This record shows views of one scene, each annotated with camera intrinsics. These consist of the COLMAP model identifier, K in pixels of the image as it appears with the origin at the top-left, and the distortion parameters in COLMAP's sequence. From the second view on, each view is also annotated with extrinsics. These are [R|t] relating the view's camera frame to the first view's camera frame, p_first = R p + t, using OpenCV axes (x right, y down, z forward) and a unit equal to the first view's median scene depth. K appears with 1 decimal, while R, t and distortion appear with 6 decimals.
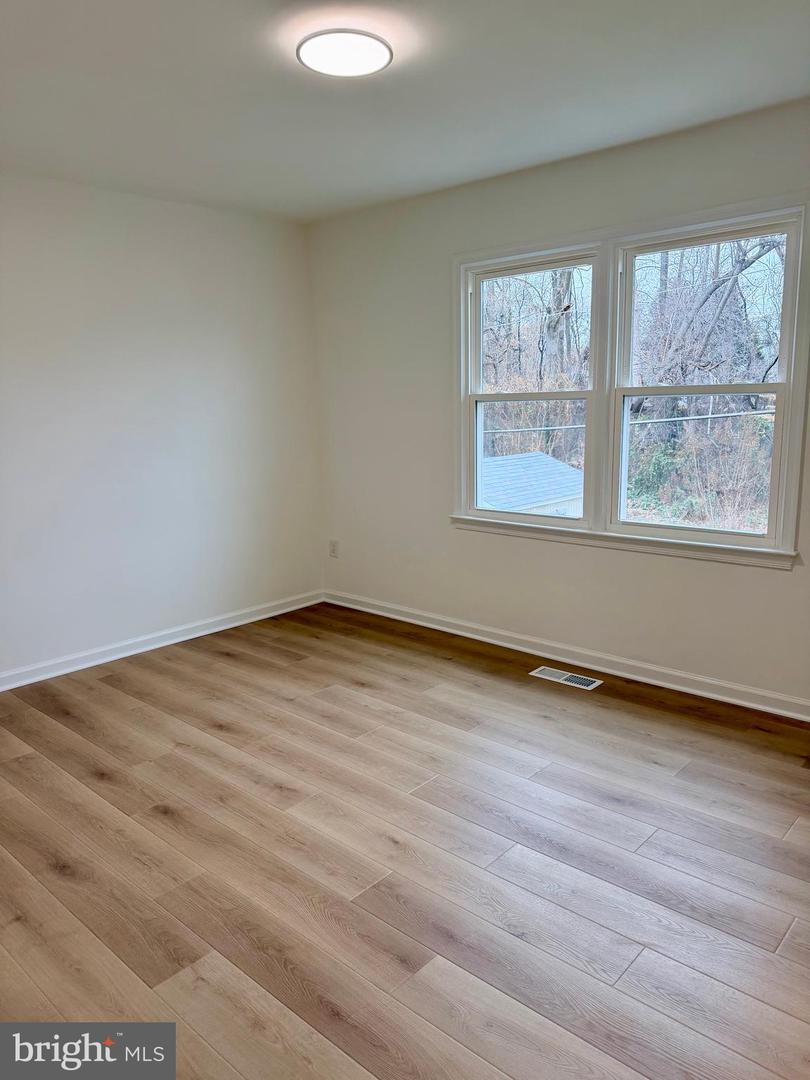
lens RADIAL K [[760.9, 0, 405.0], [0, 760.9, 540.0], [0, 0, 1]] dist [0.129590, -0.200235]
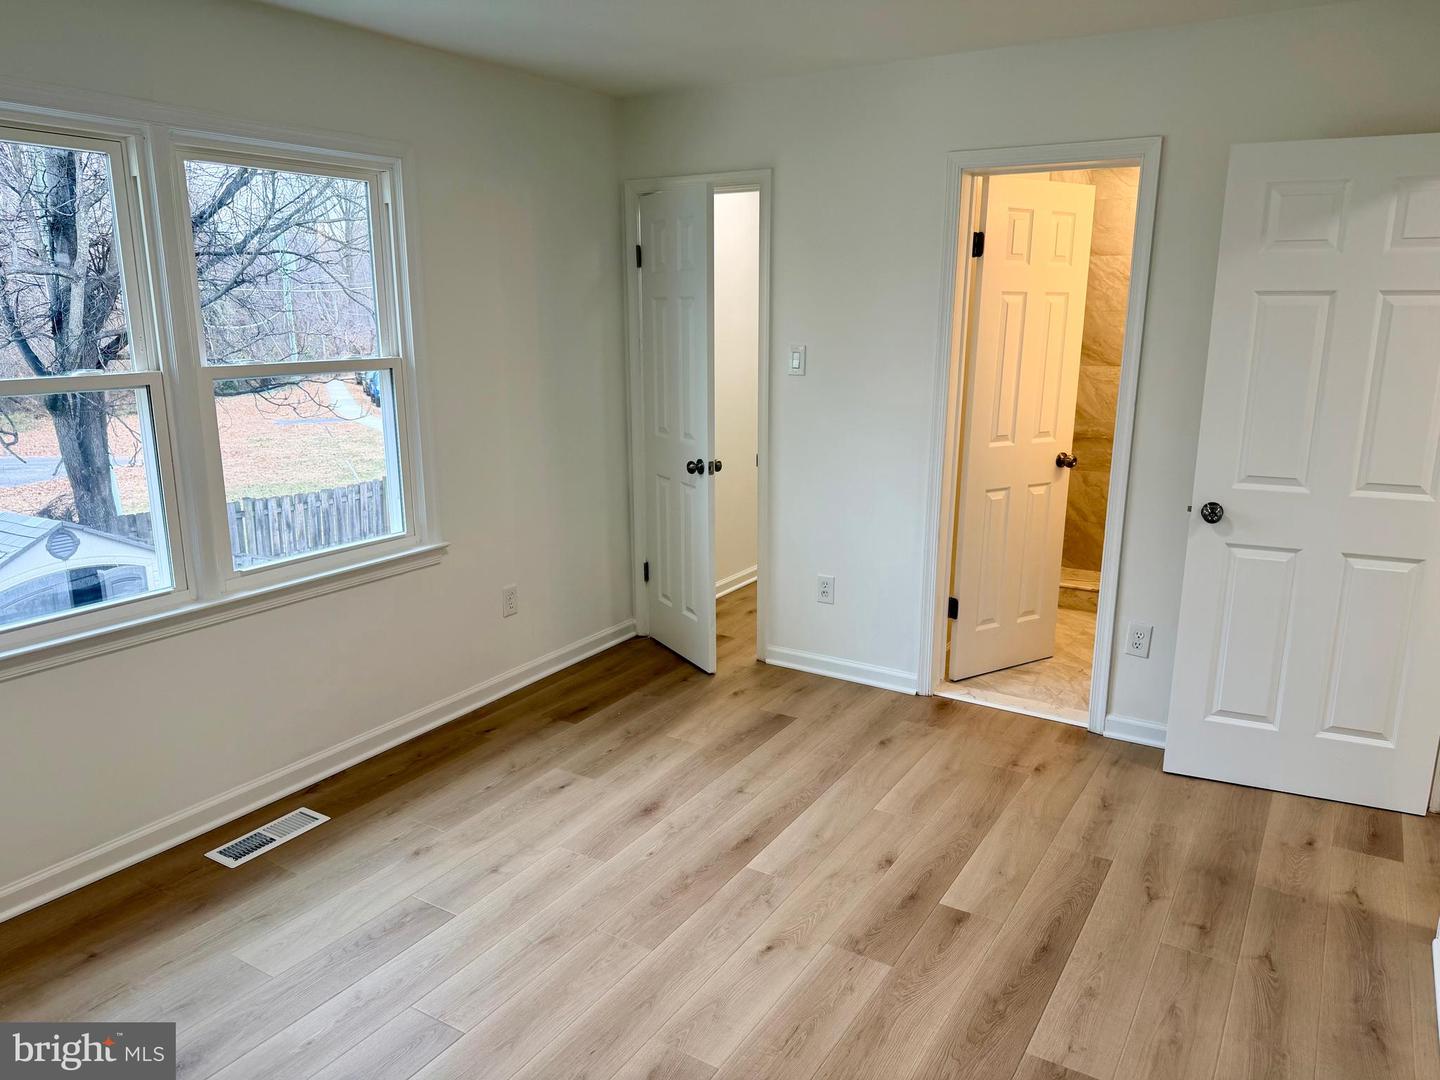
lens RADIAL K [[1014.5, 0, 720.0], [0, 1014.5, 540.0], [0, 0, 1]] dist [0.129590, -0.200235]
pose [[-0.191541, -0.196510, 0.961611, -0.672124], [0.180830, 0.955914, 0.231365, -0.192098], [-0.964683, 0.218204, -0.147562, 0.791071]]
